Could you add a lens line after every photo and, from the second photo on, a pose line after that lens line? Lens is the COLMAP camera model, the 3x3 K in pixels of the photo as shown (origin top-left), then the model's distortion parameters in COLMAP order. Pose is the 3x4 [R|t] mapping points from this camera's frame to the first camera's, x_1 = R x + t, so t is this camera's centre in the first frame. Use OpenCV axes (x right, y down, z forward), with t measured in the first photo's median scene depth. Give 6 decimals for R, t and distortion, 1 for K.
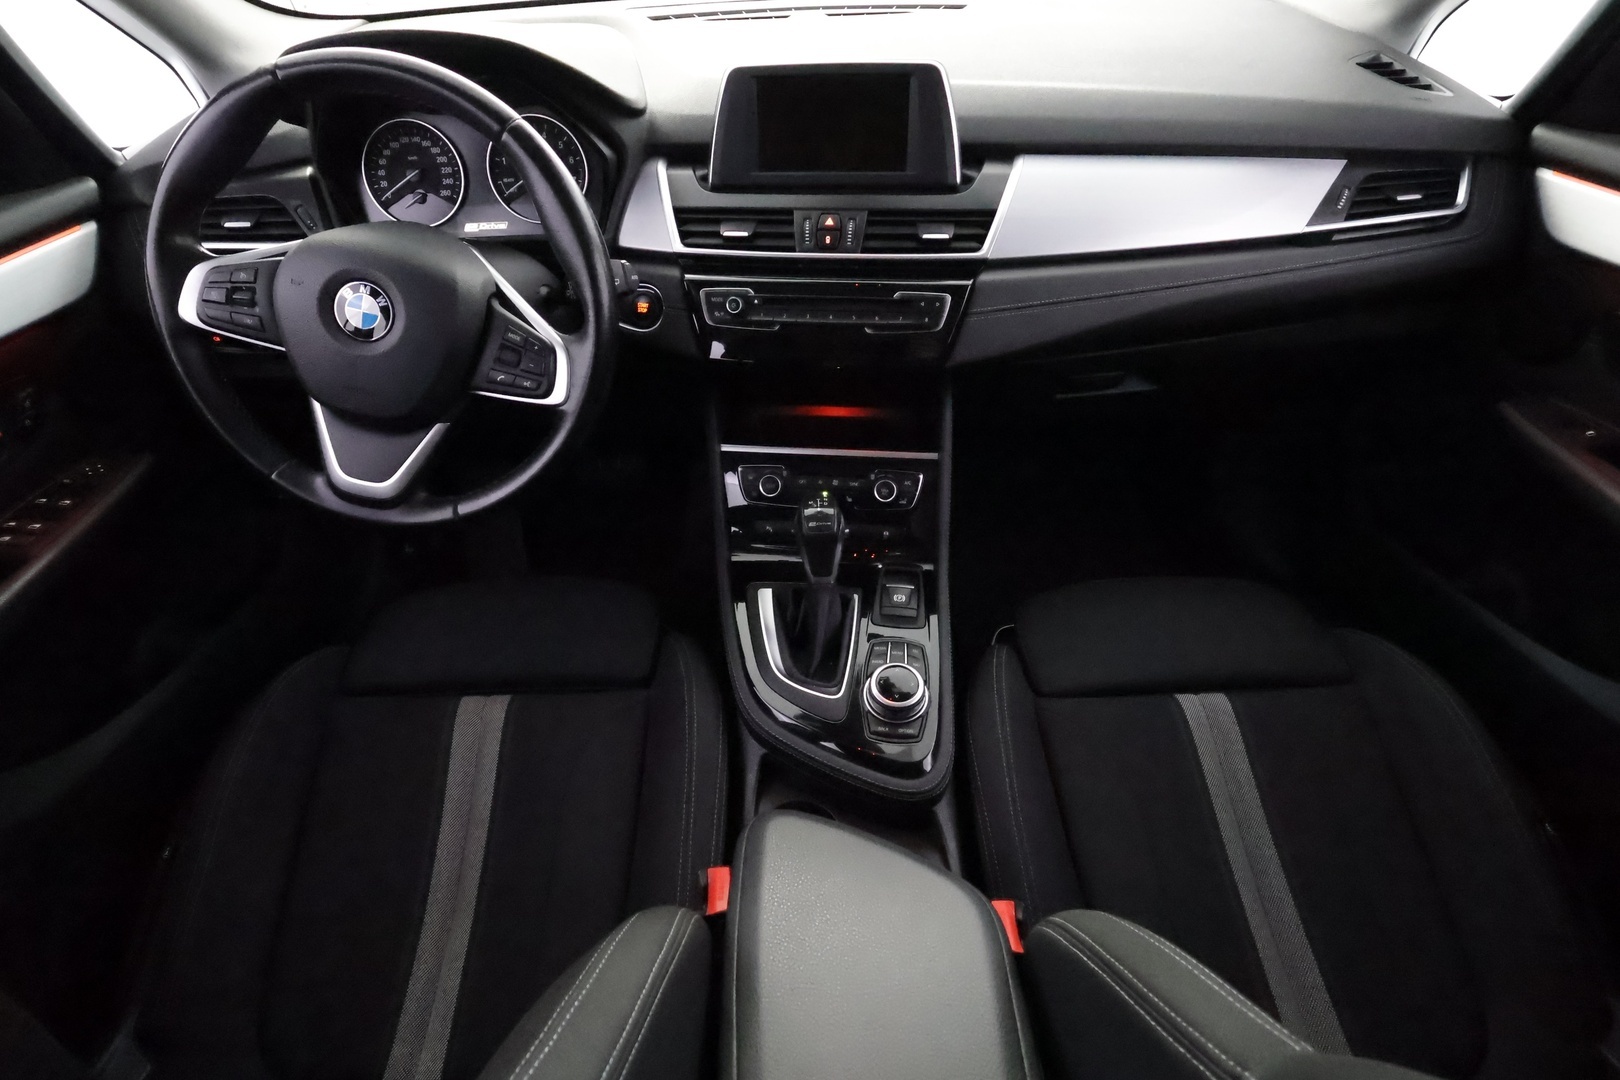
lens RADIAL K [[837.2, 0, 805.8], [0, 837.2, 537.8], [0, 0, 1]] dist [-0.030197, -0.000025]
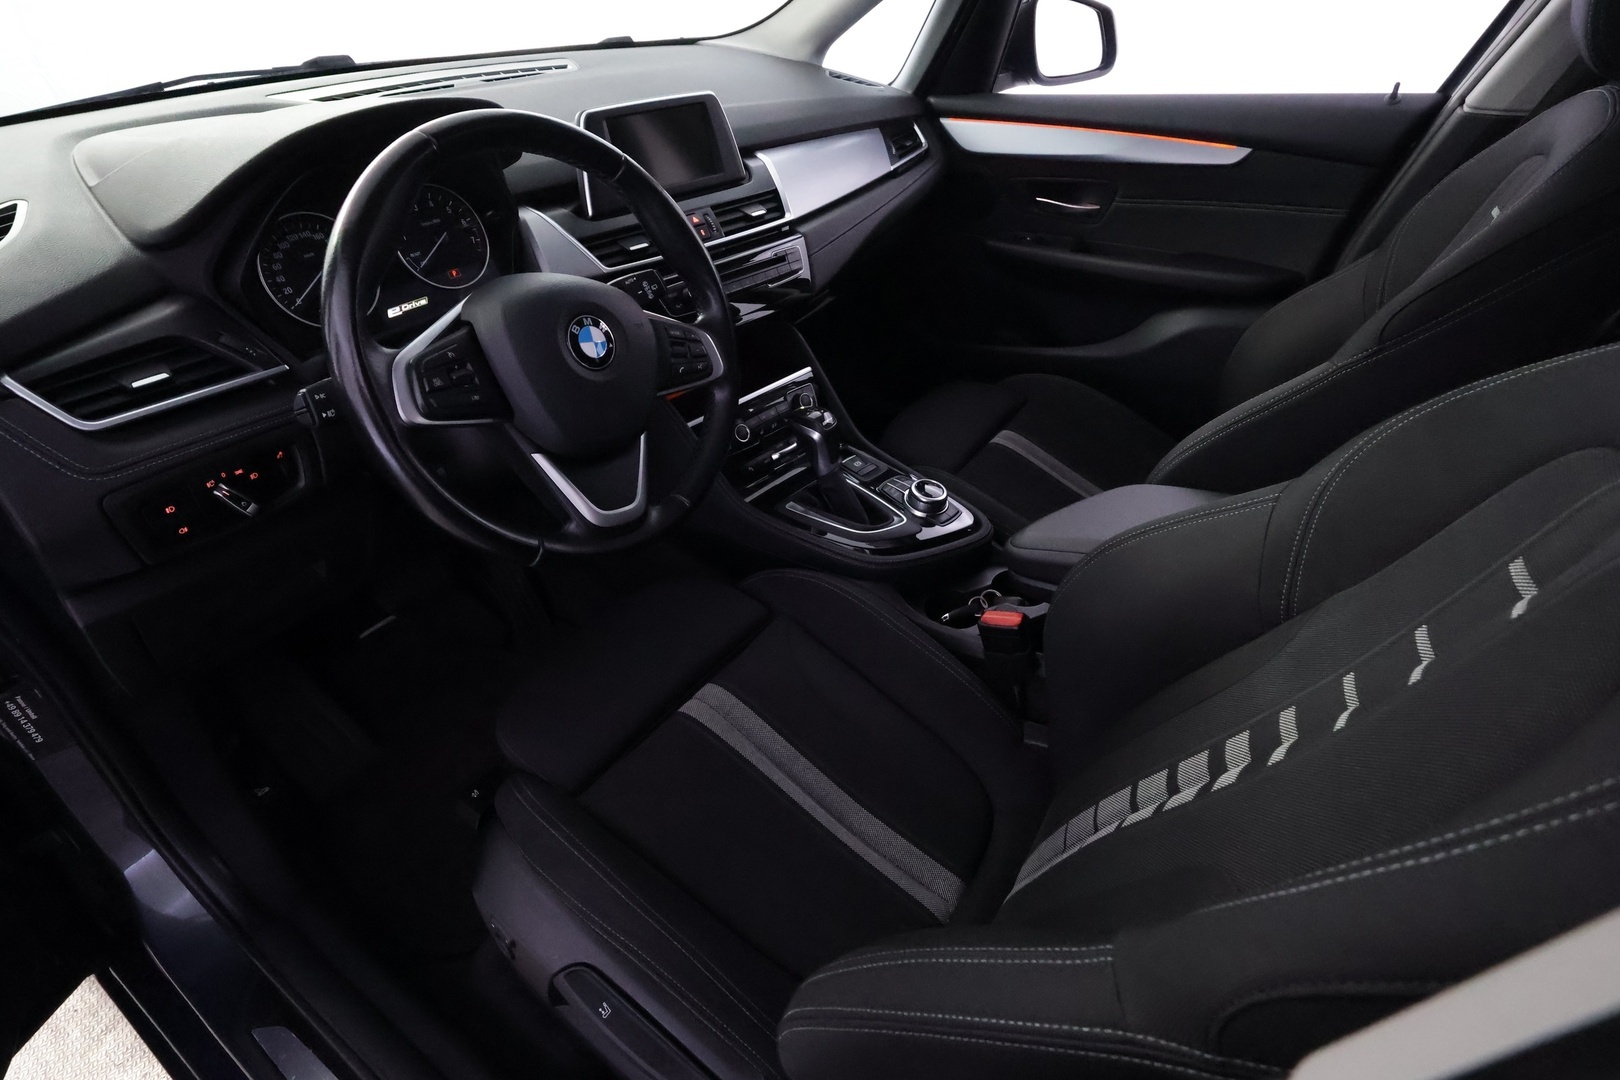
lens RADIAL K [[818.3, 0, 813.8], [0, 818.3, 537.8], [0, 0, 1]] dist [0.000254, 0.000680]
pose [[0.565608, -0.451006, 0.690421, -0.966950], [0.507689, 0.850179, 0.139455, -0.050447], [-0.649877, 0.271643, 0.709839, 0.128488]]
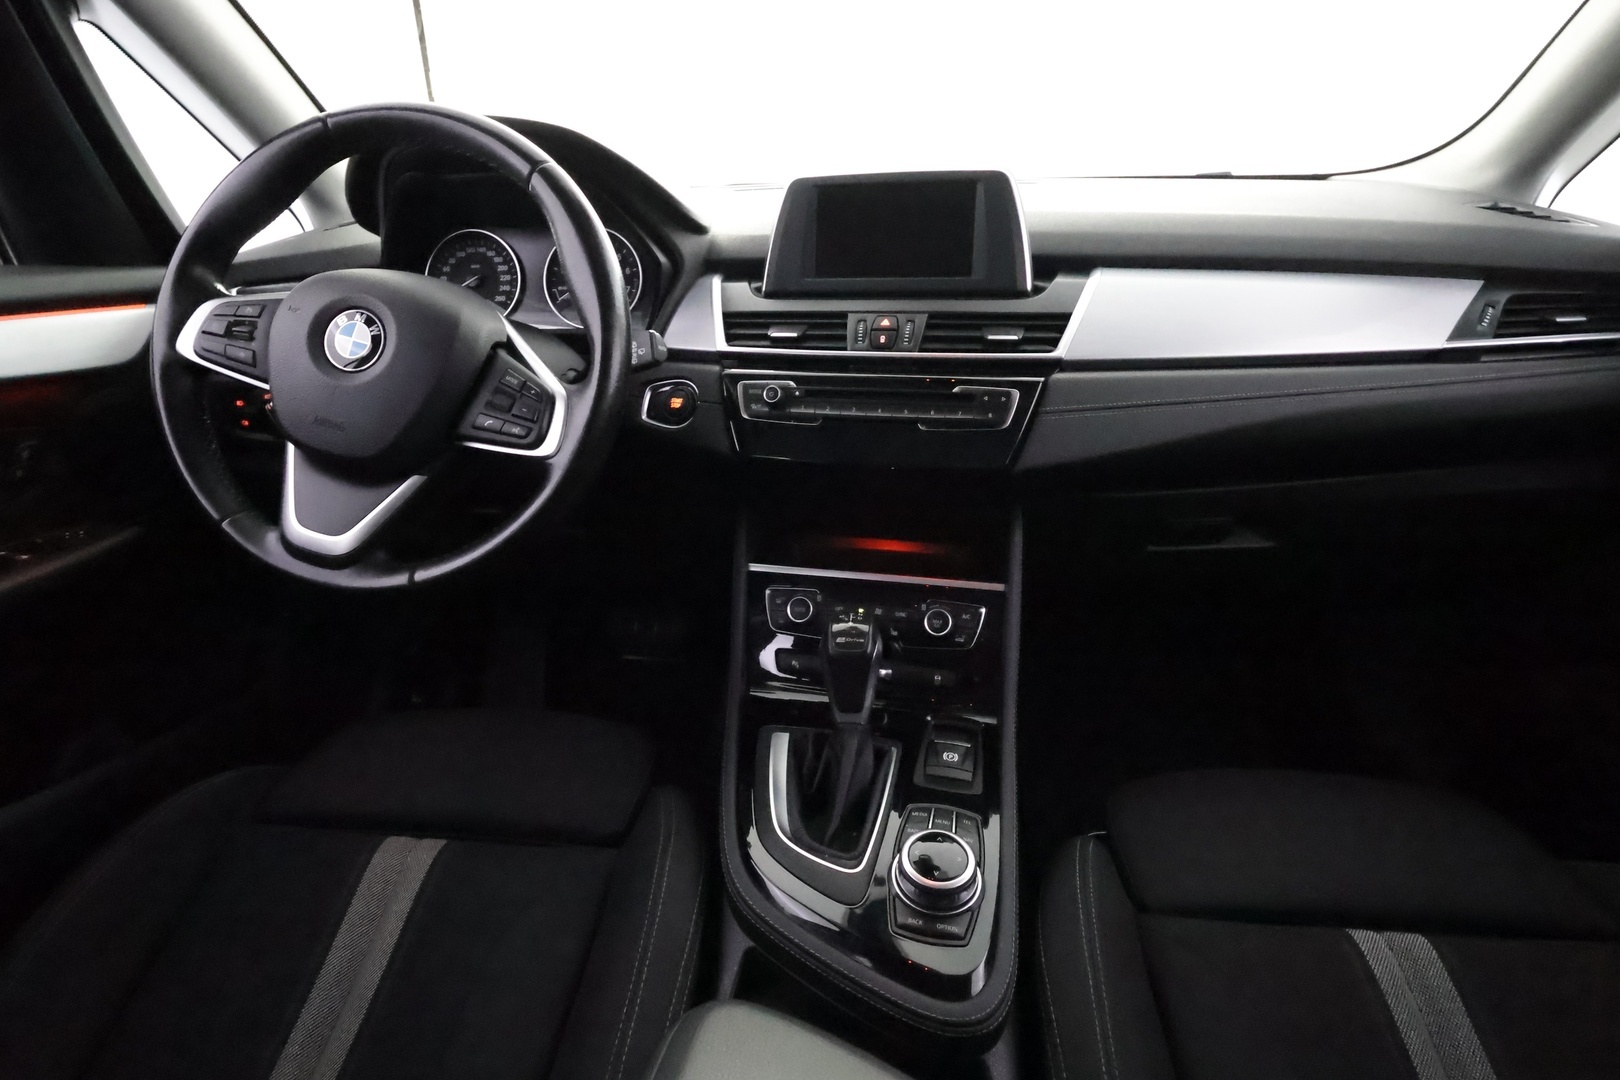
lens RADIAL K [[816.7, 0, 806.4], [0, 816.7, 533.8], [0, 0, 1]] dist [-0.017701, 0.000022]
pose [[0.992065, 0.052339, -0.114311, 0.057280], [-0.086379, 0.944402, -0.317243, 0.134029], [0.091352, 0.324600, 0.941430, 0.221788]]
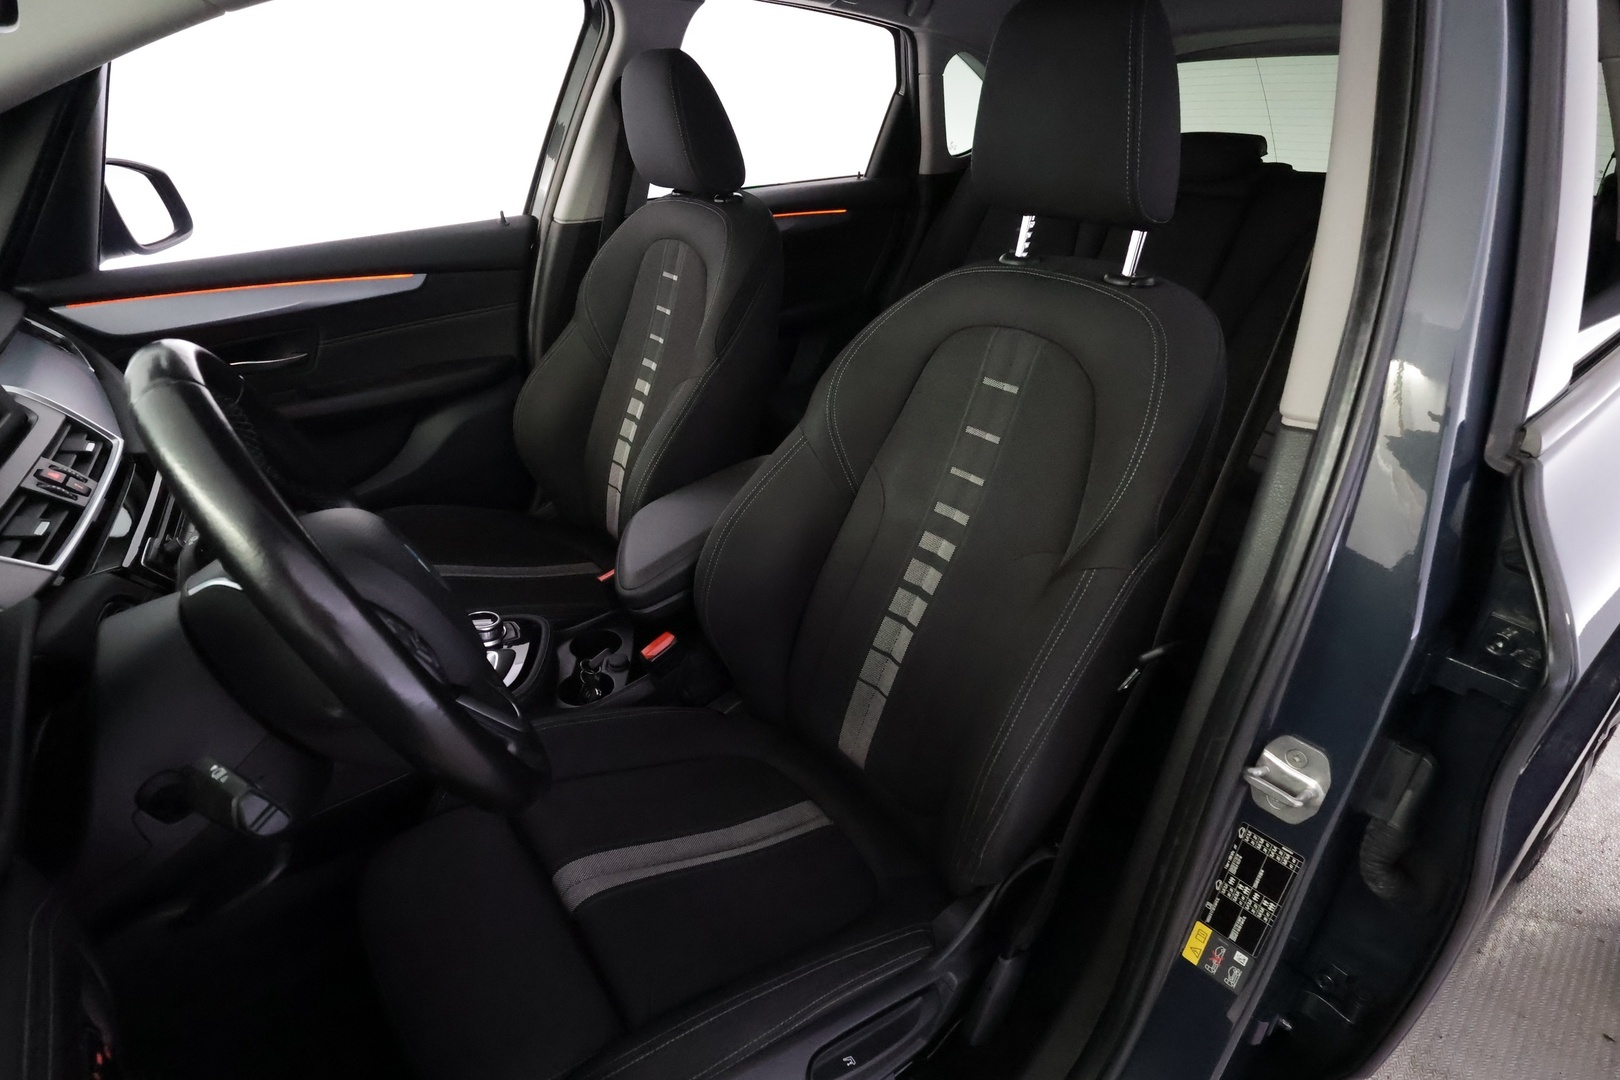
lens RADIAL K [[807.4, 0, 811.3], [0, 807.4, 543.8], [0, 0, 1]] dist [-0.003011, 0.001202]
pose [[-0.603825, -0.348463, 0.716916, -1.126289], [0.509428, 0.523051, 0.683301, -0.522719], [-0.613089, 0.777812, -0.138314, 0.686048]]
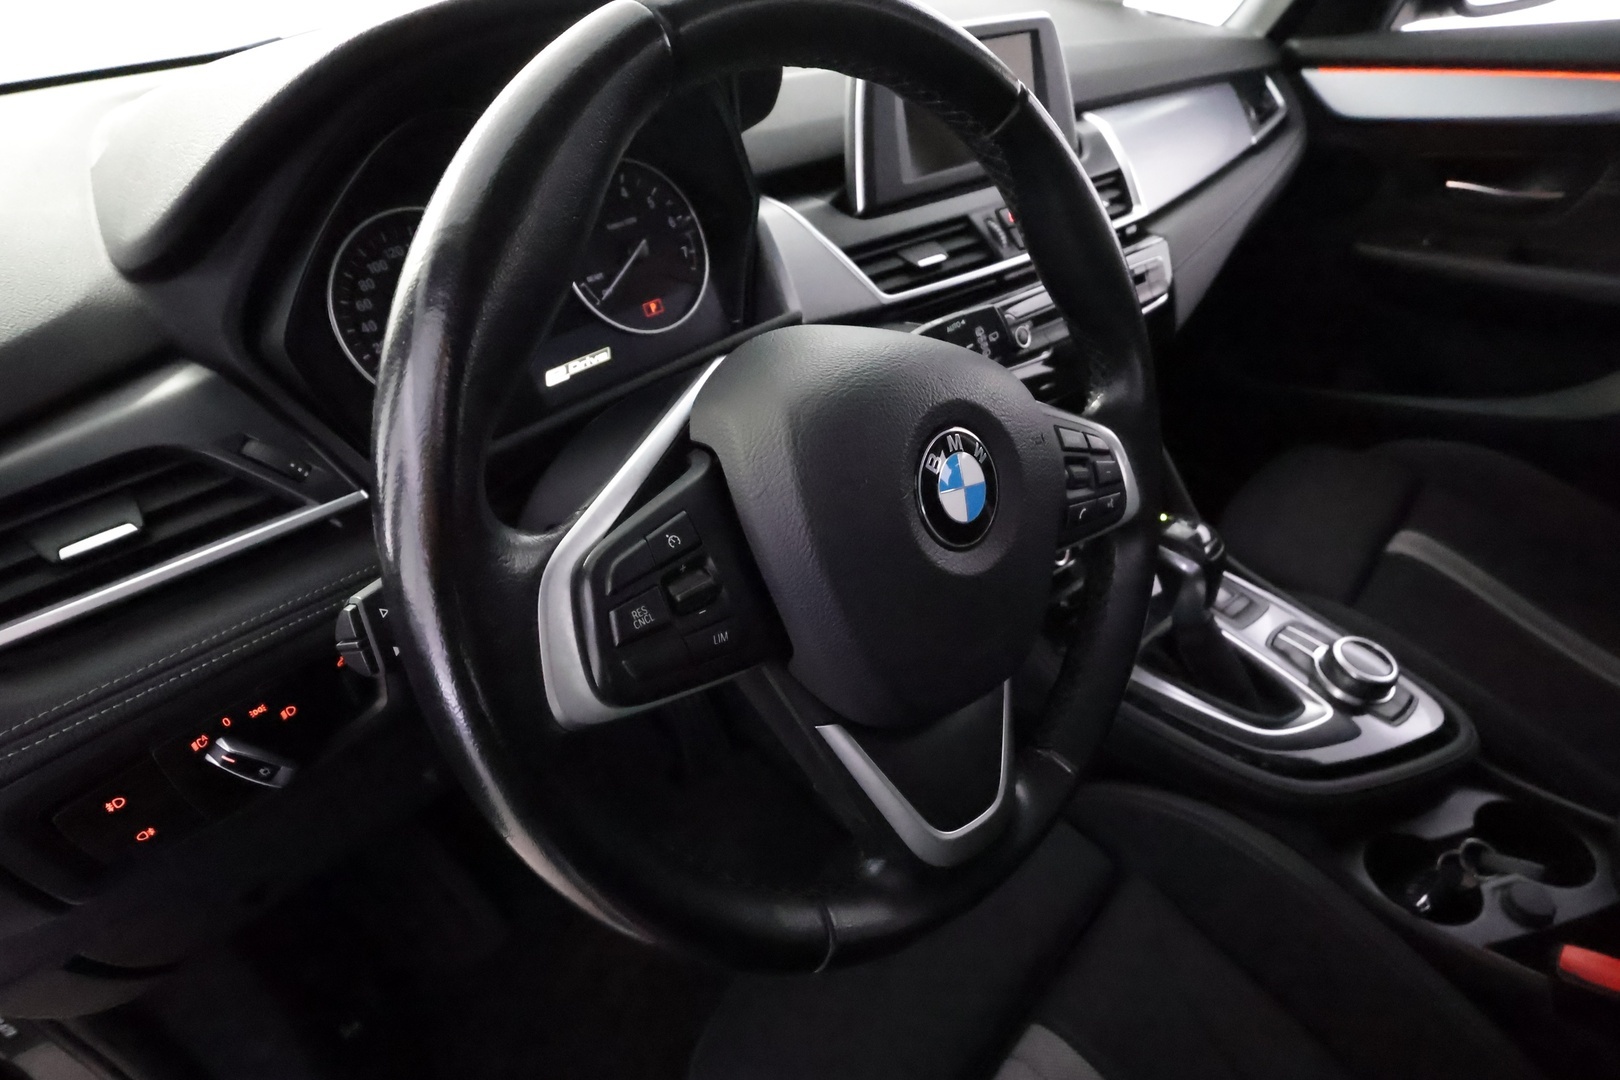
lens RADIAL K [[807.4, 0, 811.3], [0, 807.4, 543.8], [0, 0, 1]] dist [-0.003011, 0.001202]
pose [[0.693965, -0.423204, 0.582504, -0.705273], [0.475254, 0.876983, 0.070957, -0.253682], [-0.540875, 0.227596, 0.809725, 0.553008]]
